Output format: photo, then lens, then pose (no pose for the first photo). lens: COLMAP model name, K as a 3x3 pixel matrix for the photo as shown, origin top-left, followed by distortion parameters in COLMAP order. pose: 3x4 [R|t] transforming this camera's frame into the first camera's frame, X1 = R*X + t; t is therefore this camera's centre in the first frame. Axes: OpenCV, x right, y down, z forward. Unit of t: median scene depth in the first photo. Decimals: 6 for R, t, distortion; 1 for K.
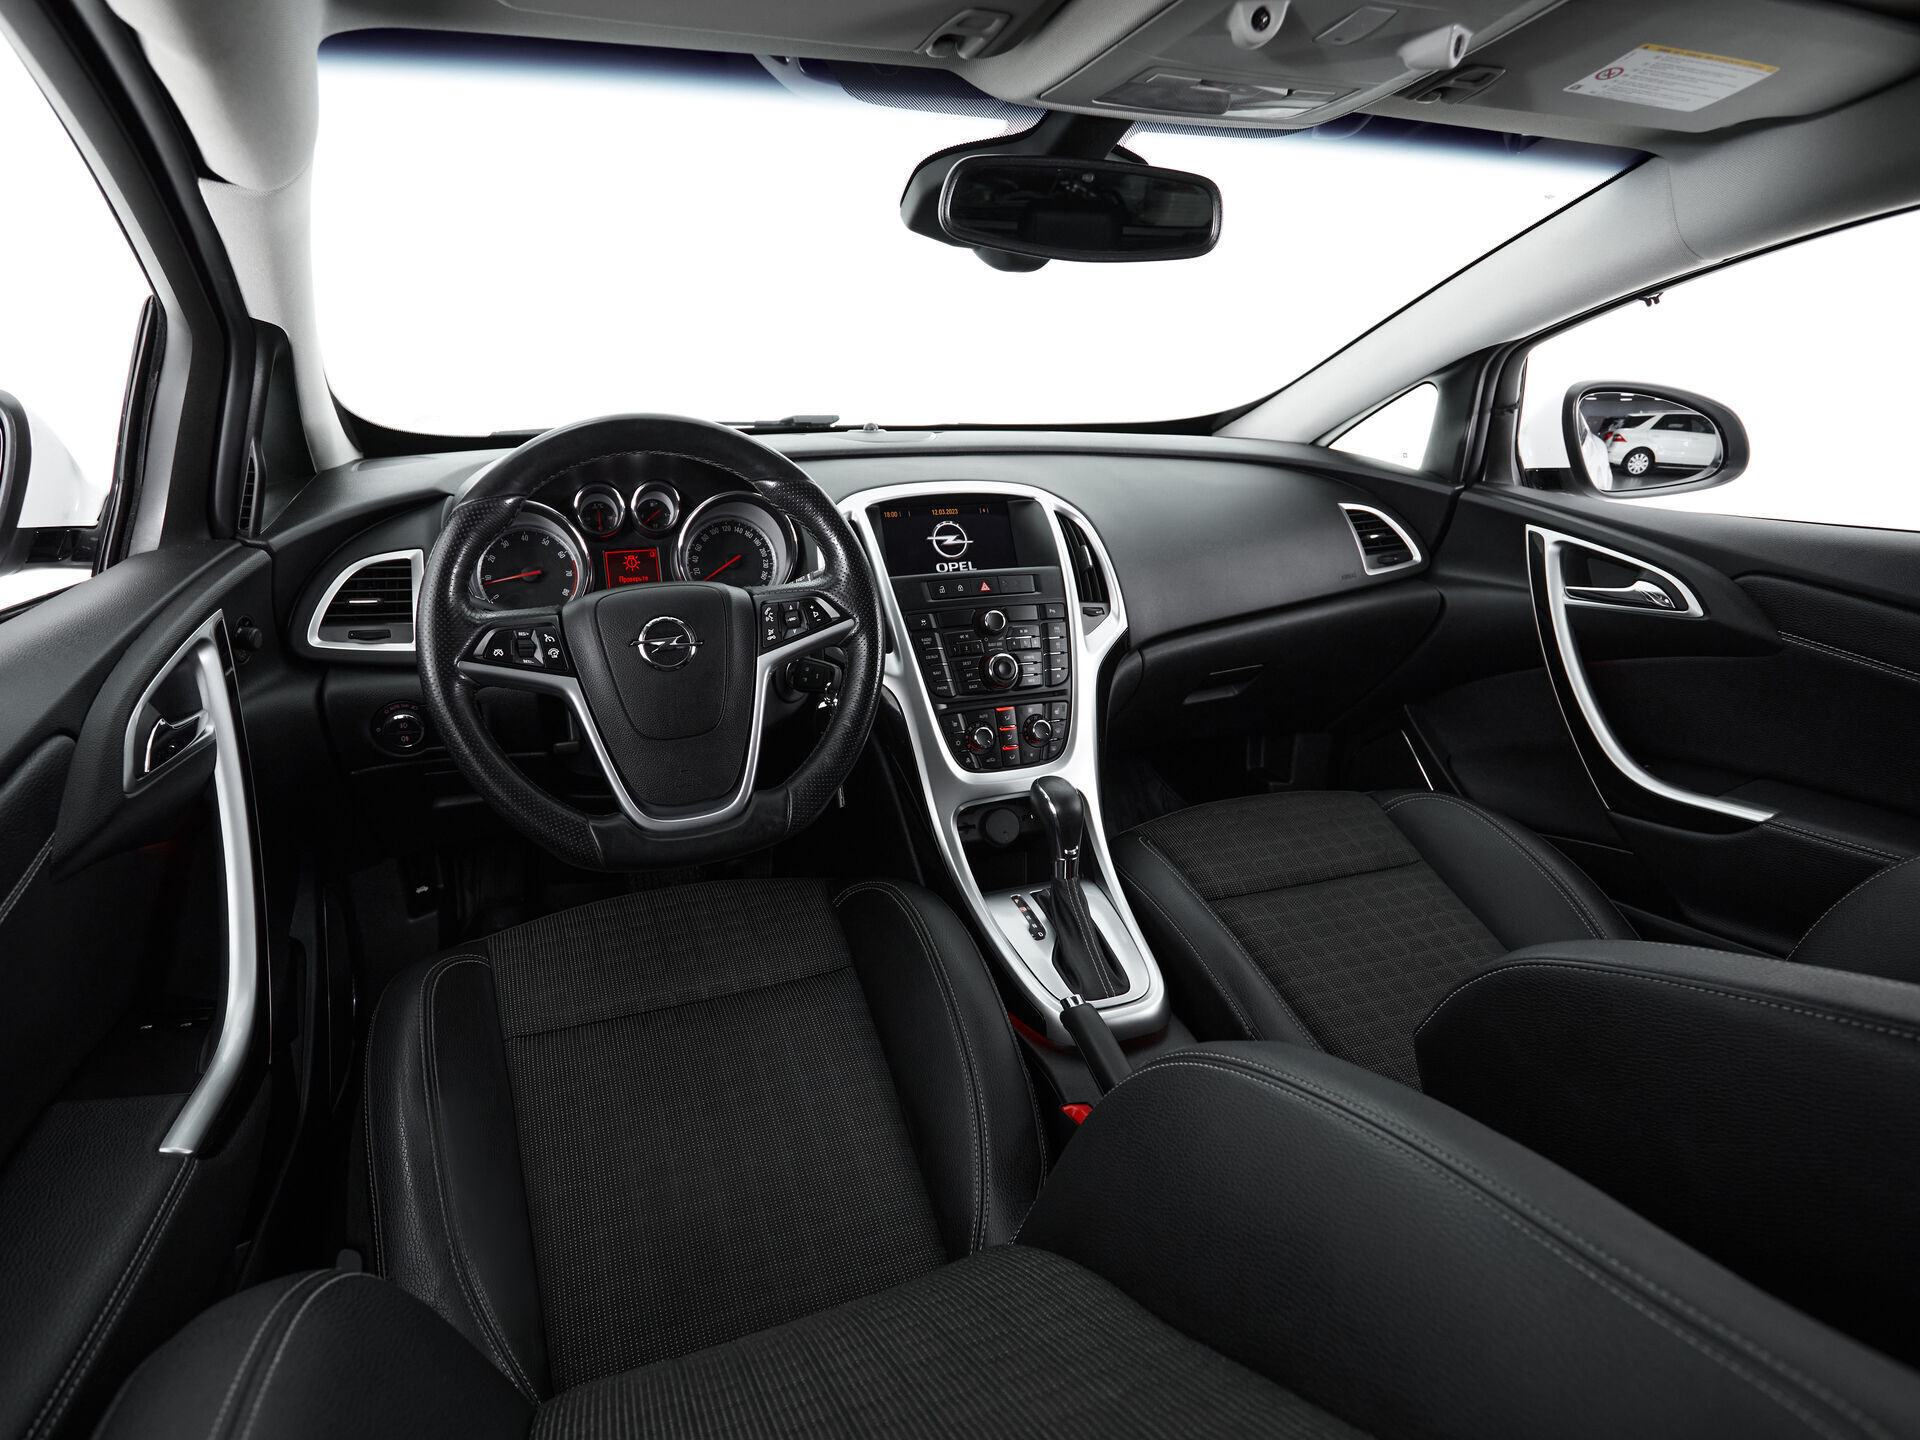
lens RADIAL K [[1024.7, 0, 907.2], [0, 1024.7, 717.8], [0, 0, 1]] dist [-0.003697, -0.000756]
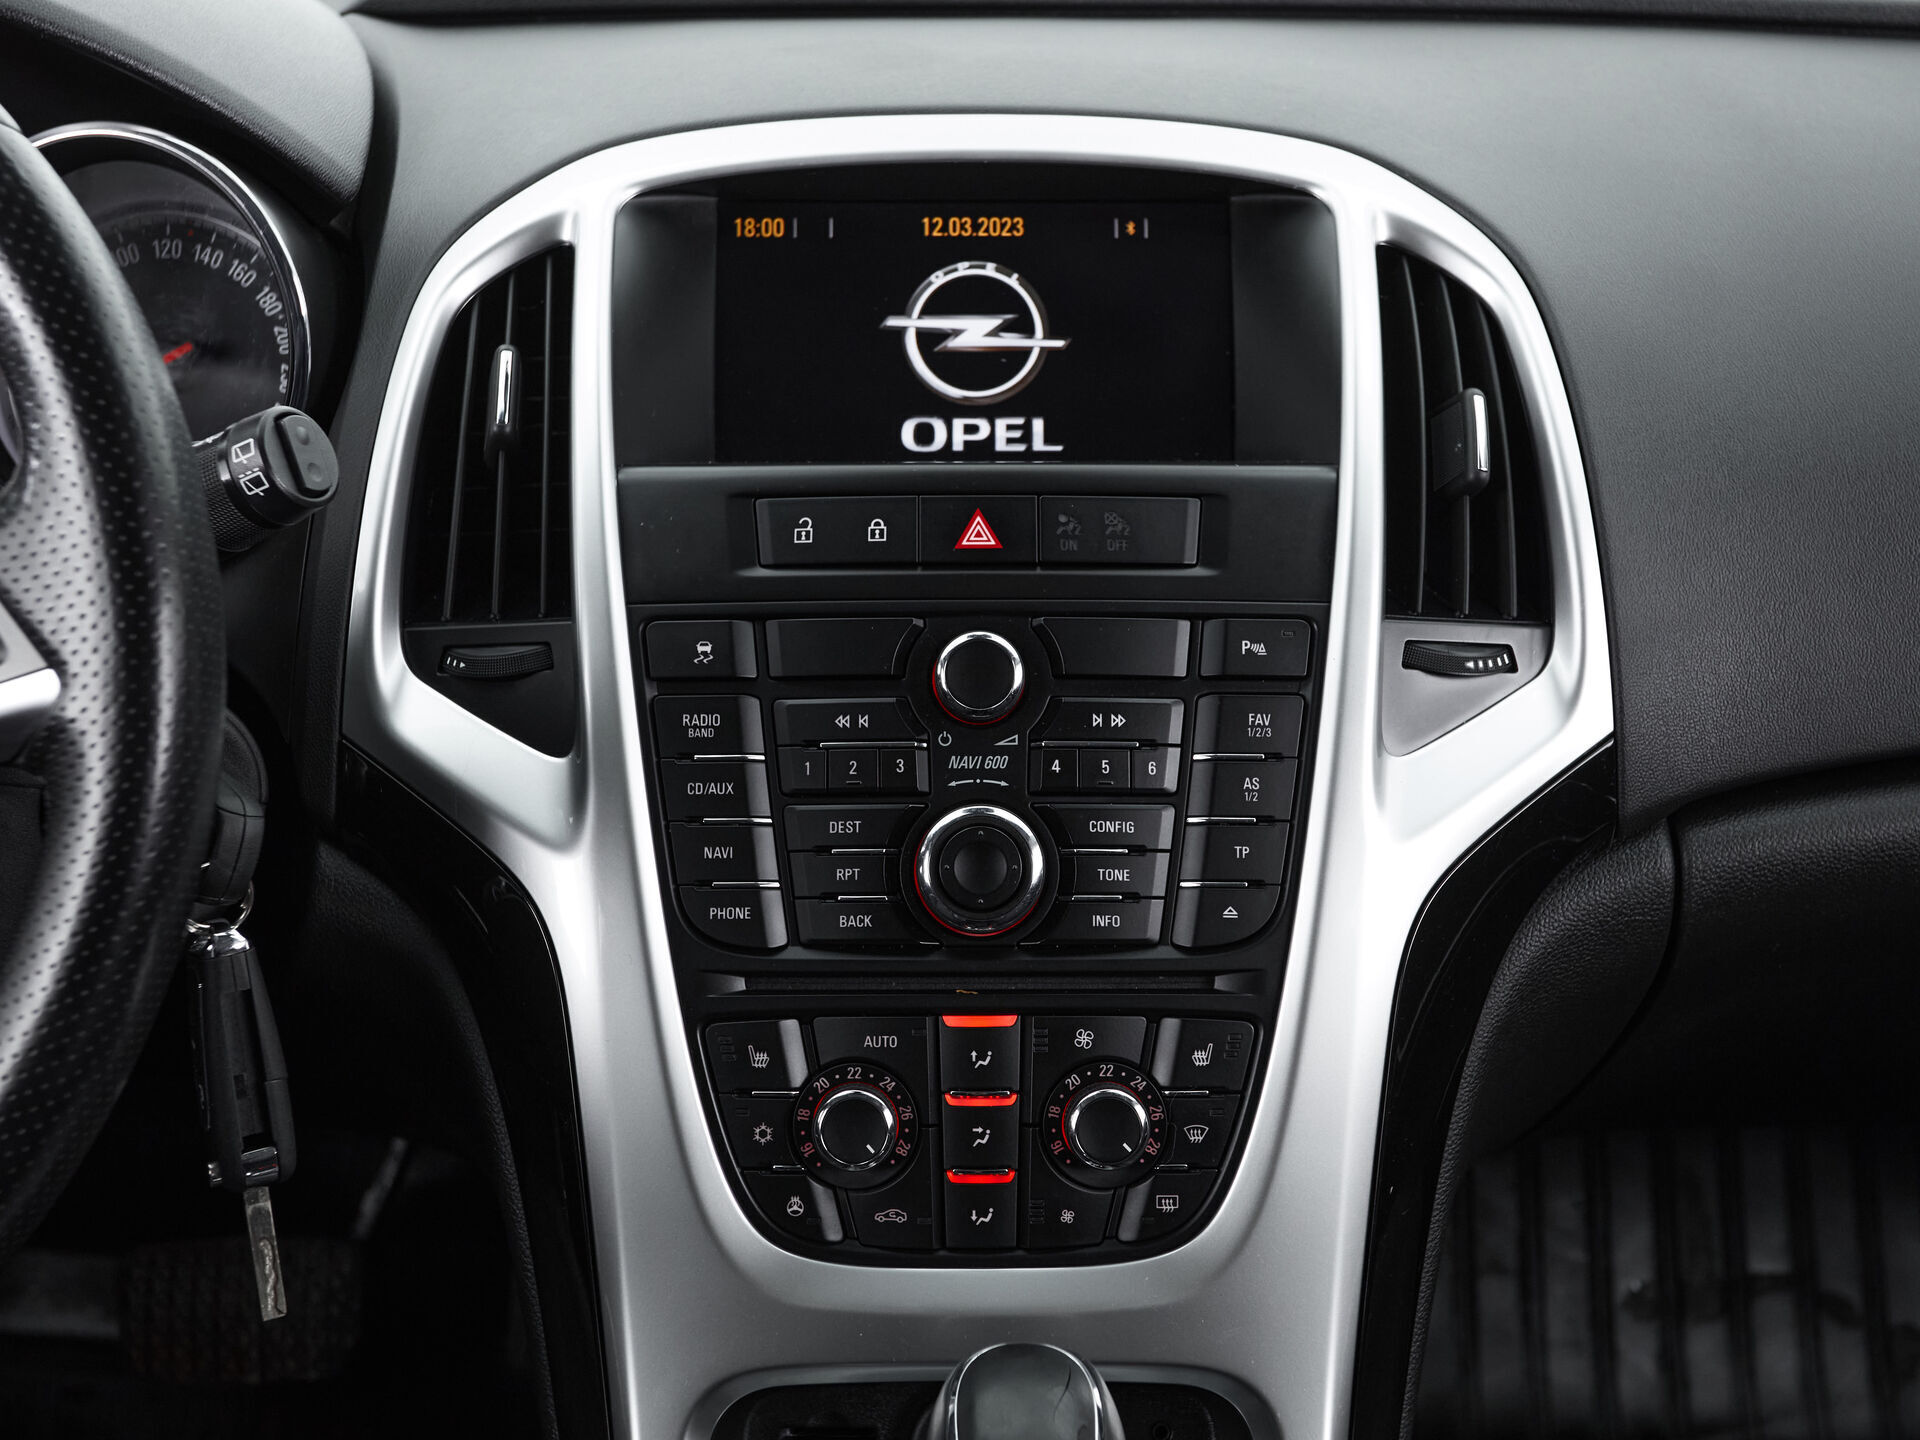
lens RADIAL K [[2563.4, 0, 957.8], [0, 2563.4, 674.9], [0, 0, 1]] dist [0.024393, 0.032433]
pose [[0.941264, 0.108184, -0.319872, 0.264208], [-0.106237, 0.994061, 0.023586, -0.100748], [0.320524, 0.011782, 0.947167, 0.366834]]
